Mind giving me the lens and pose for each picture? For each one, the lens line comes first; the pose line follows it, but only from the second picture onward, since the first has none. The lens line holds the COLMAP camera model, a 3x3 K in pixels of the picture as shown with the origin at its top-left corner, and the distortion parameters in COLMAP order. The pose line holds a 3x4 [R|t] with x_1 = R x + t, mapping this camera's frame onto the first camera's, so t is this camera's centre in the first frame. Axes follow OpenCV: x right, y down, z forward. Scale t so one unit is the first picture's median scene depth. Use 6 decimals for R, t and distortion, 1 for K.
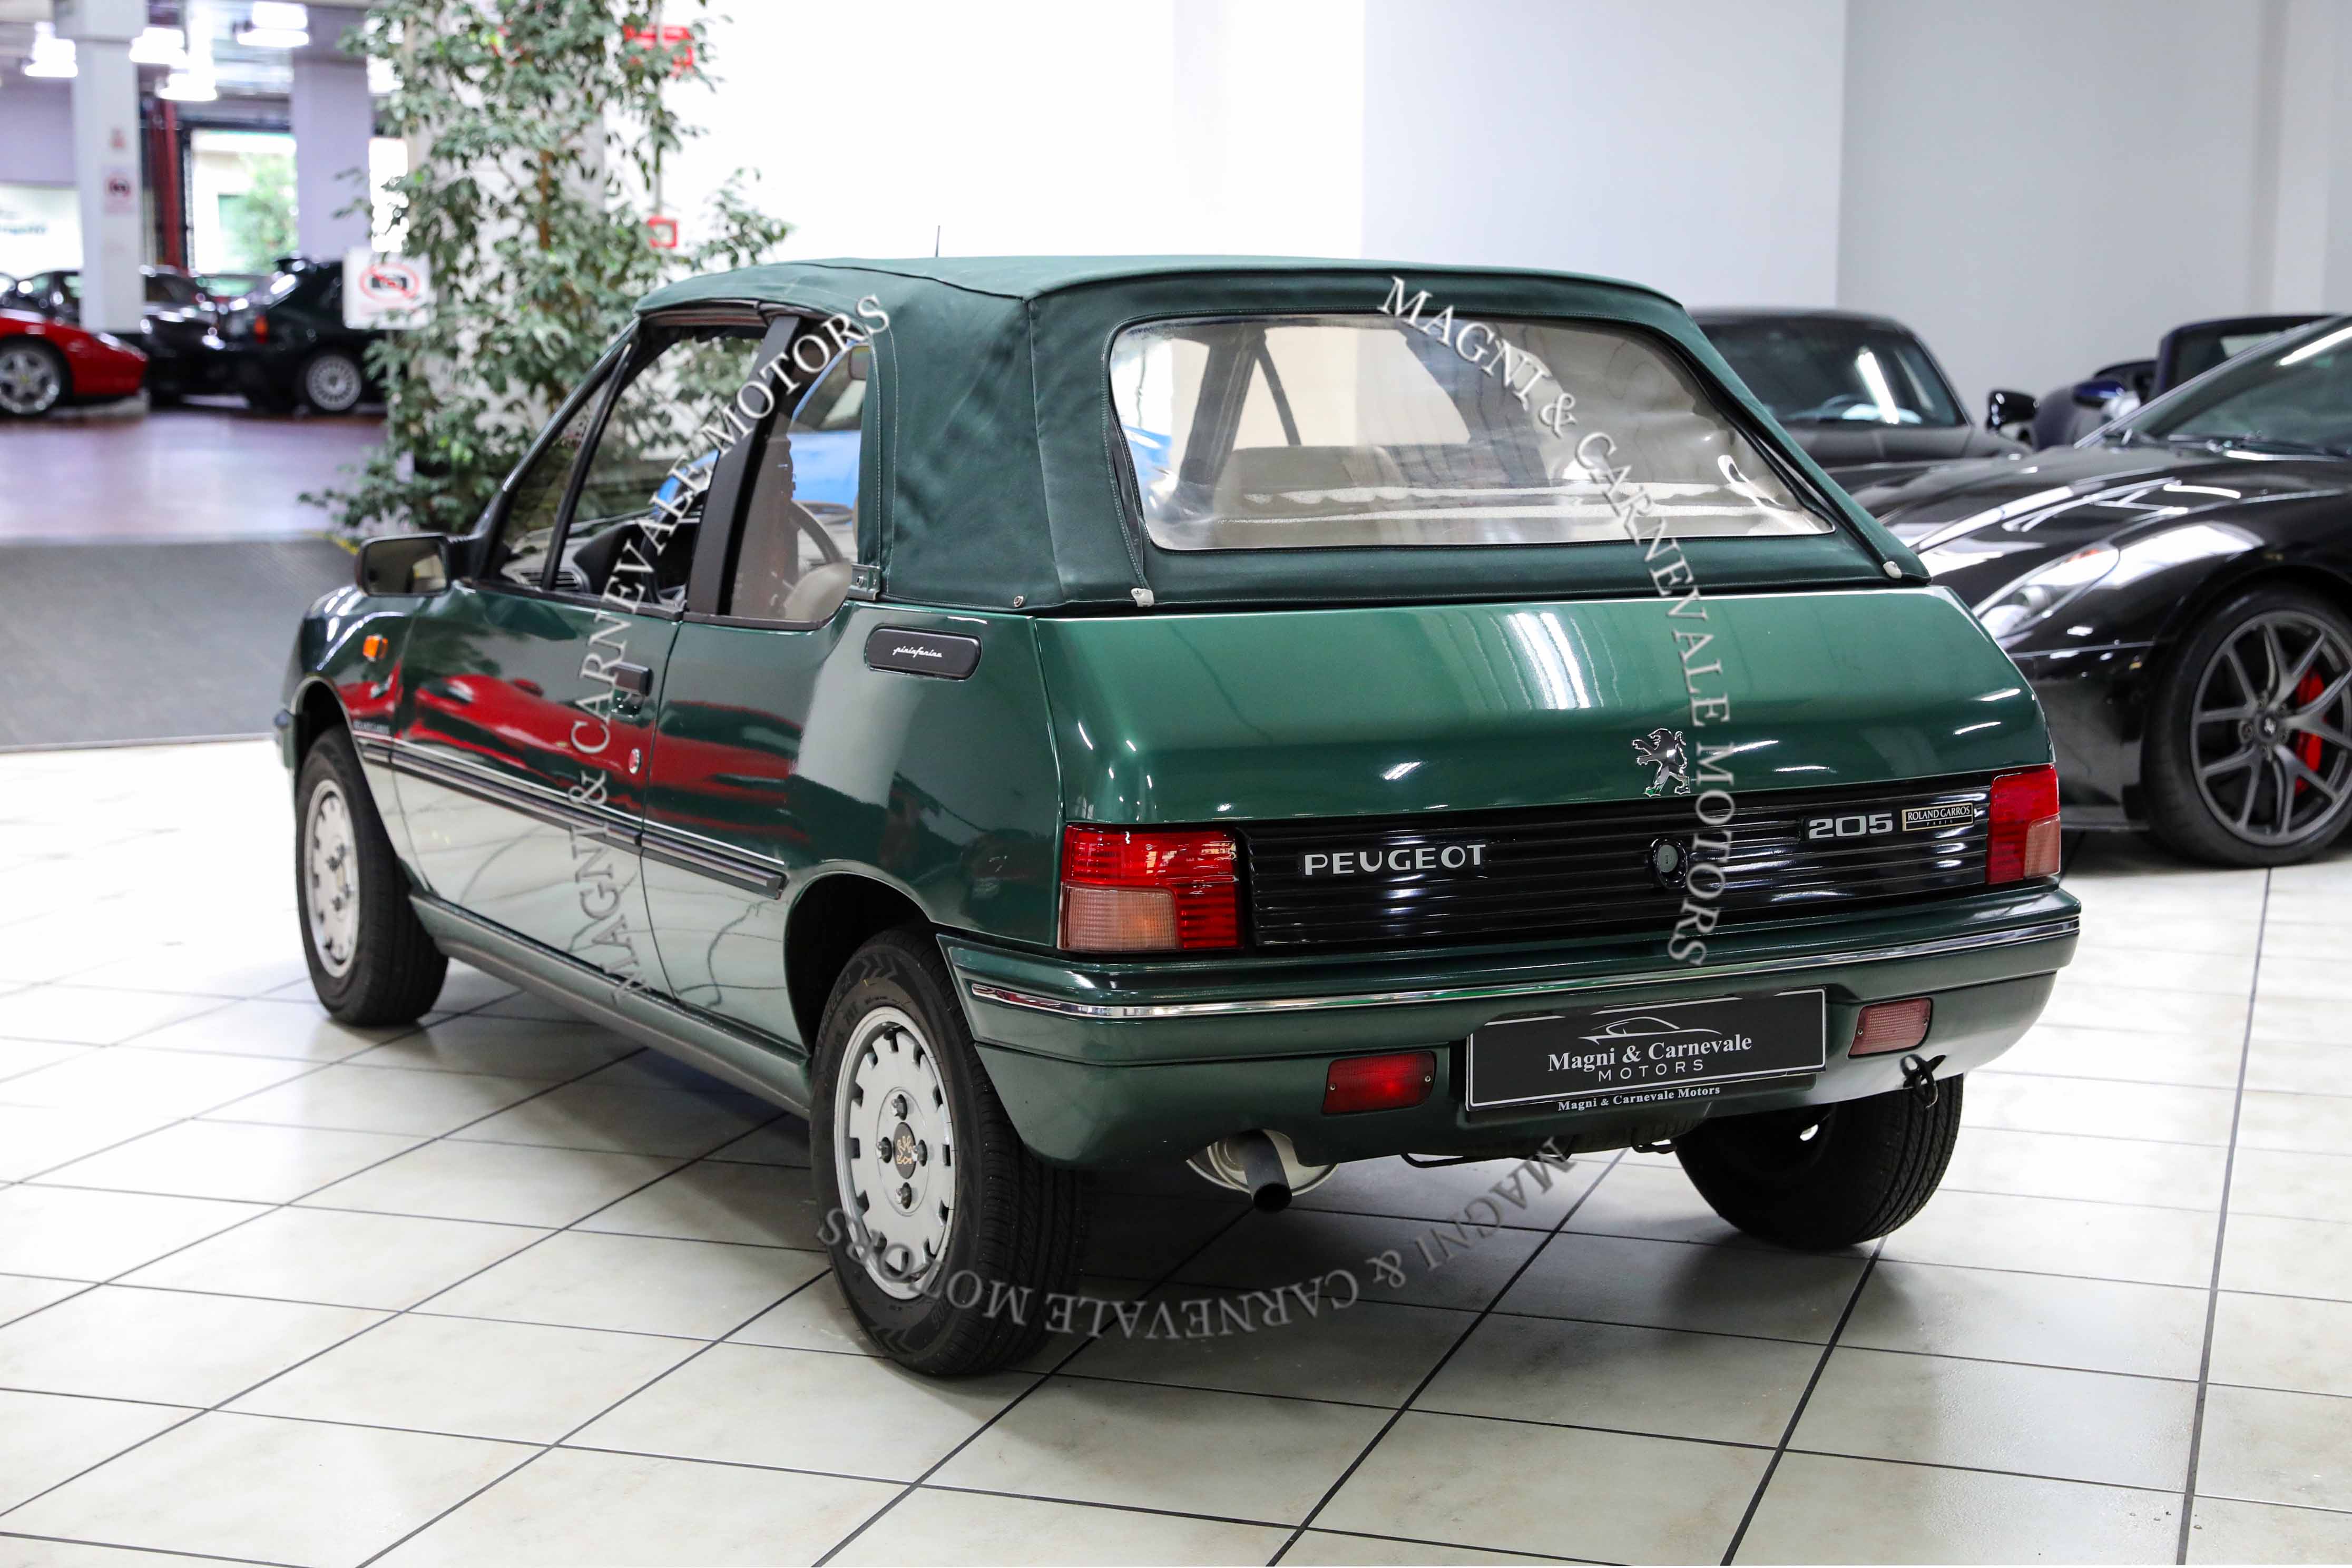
lens RADIAL K [[3626.2, 0, 1178.3], [0, 3626.2, 627.8], [0, 0, 1]] dist [0.127933, 0.043561]
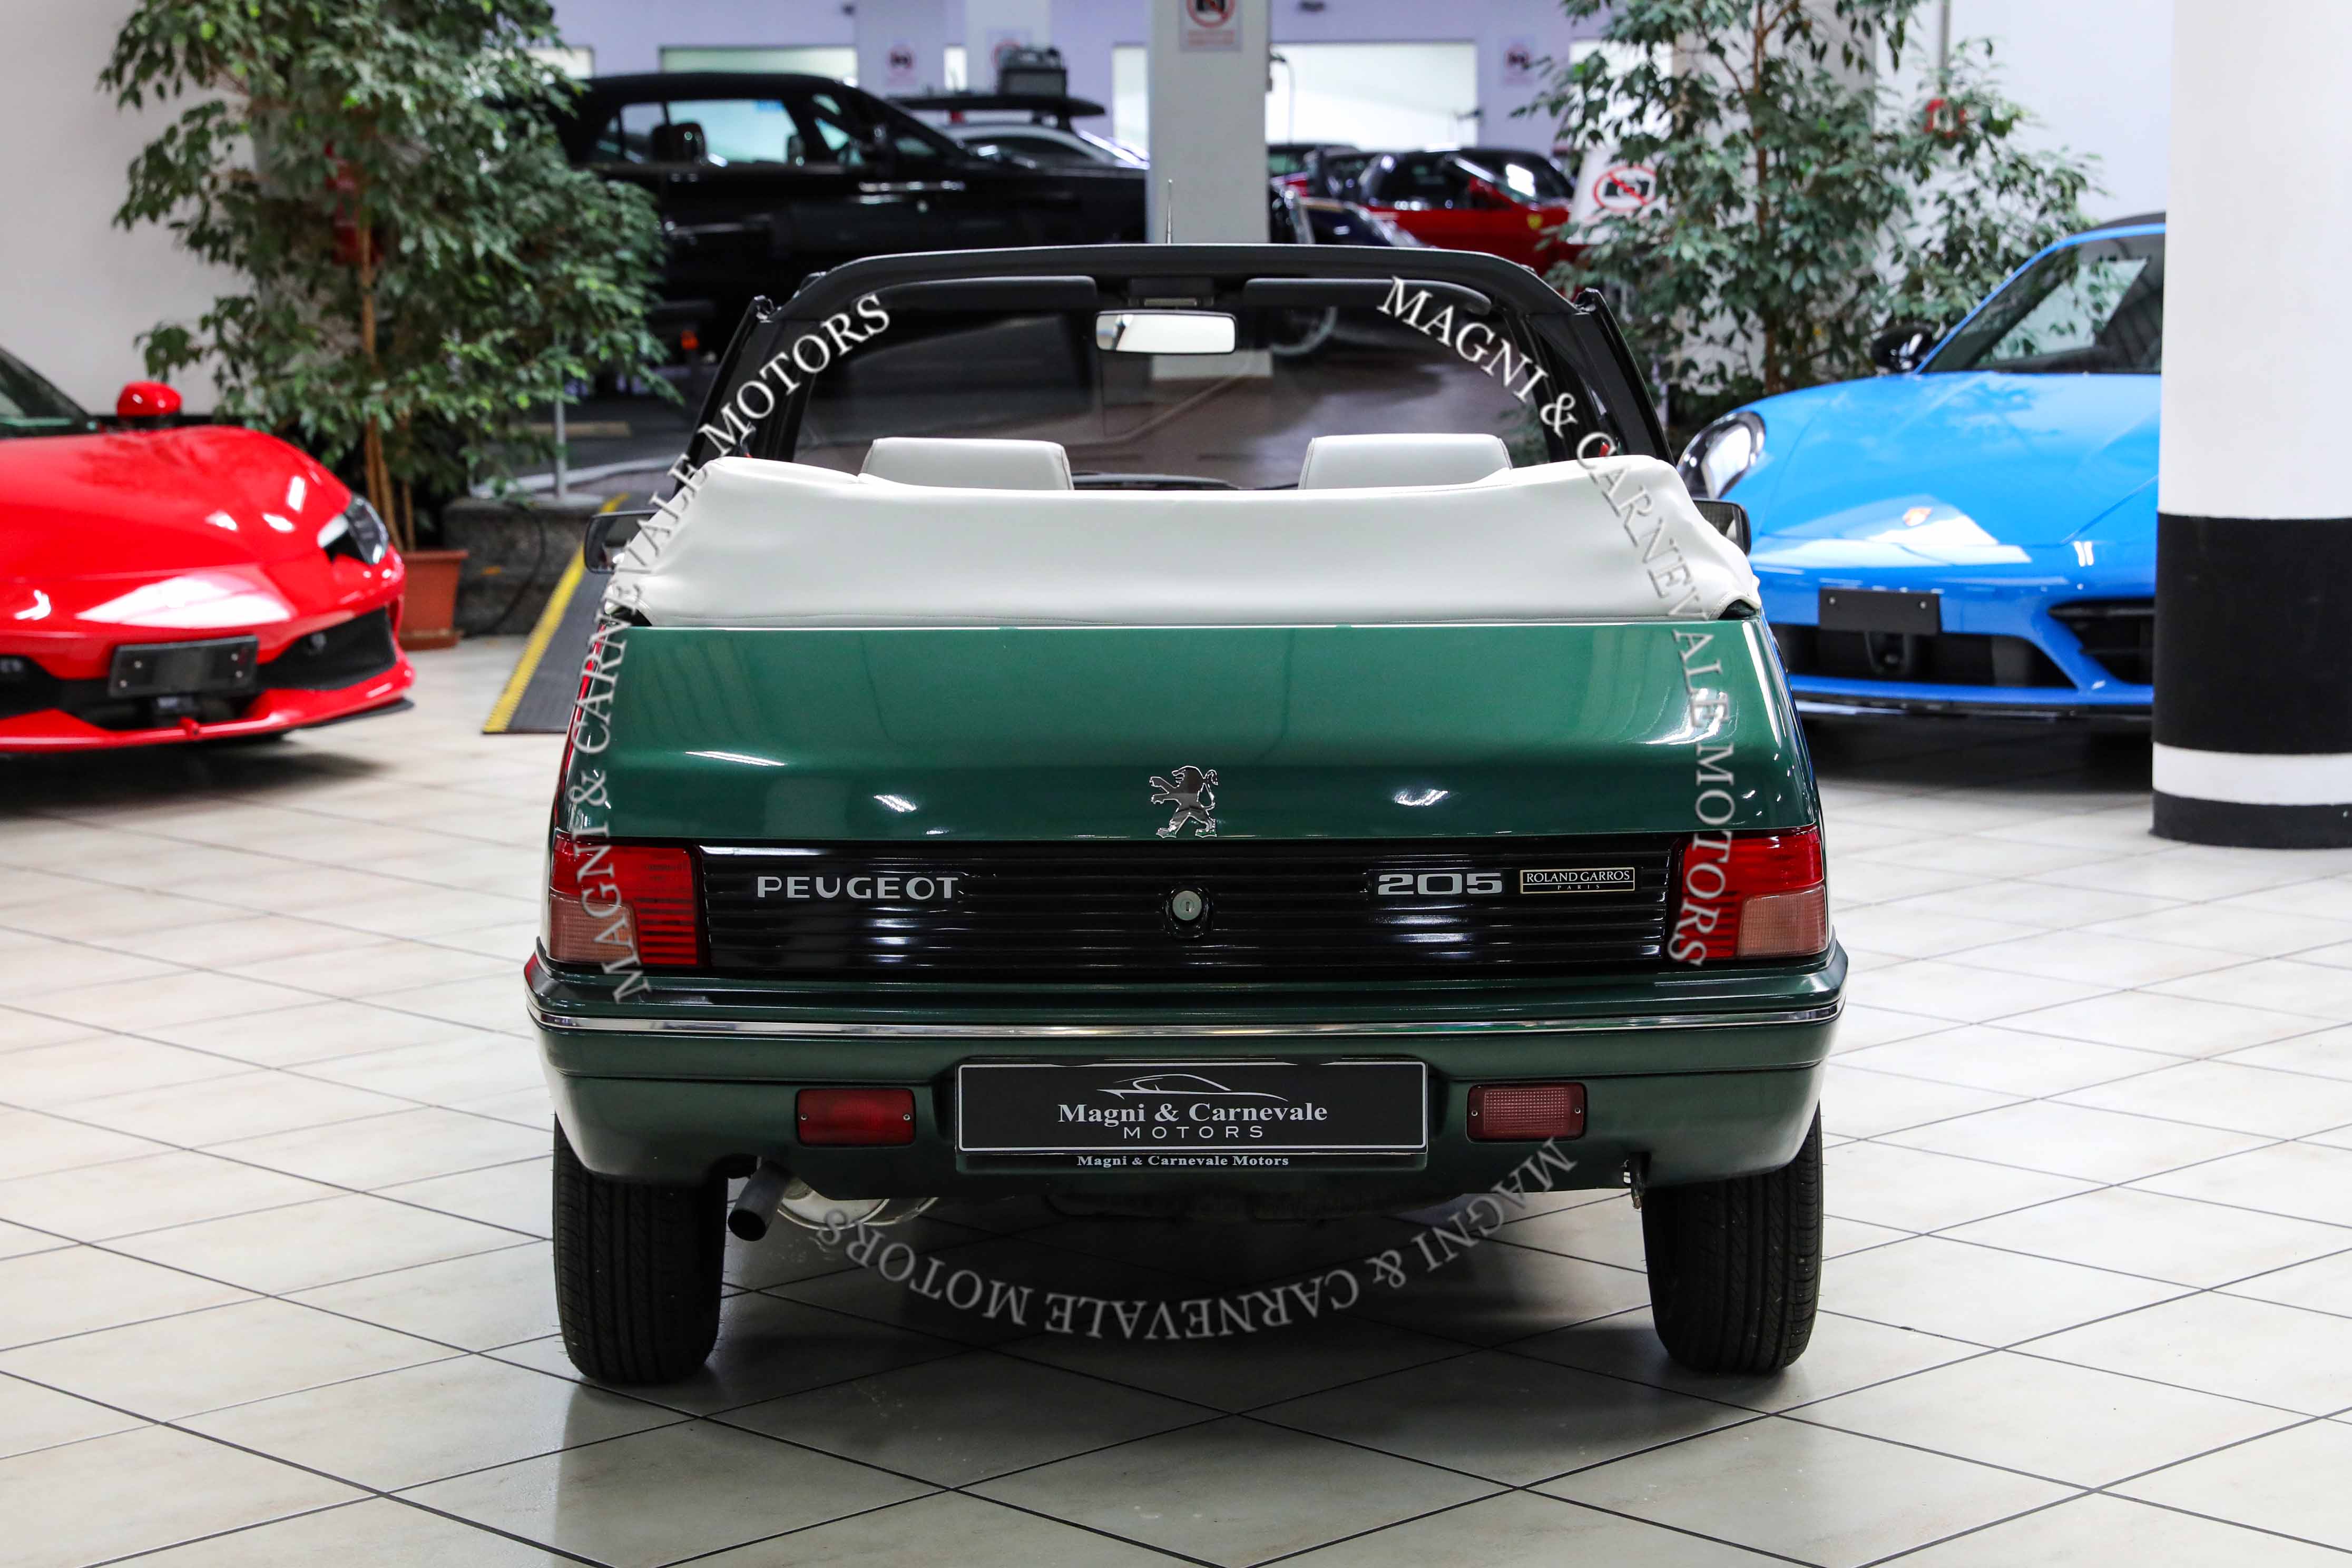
lens RADIAL K [[4751.5, 0, 1176.0], [0, 4751.5, 784.0], [0, 0, 1]] dist [0.203970, 0.103308]
pose [[0.881007, 0.048549, -0.470606, 0.695916], [-0.028955, 0.998389, 0.048792, -0.026444], [0.472216, -0.029359, 0.880994, -0.069486]]
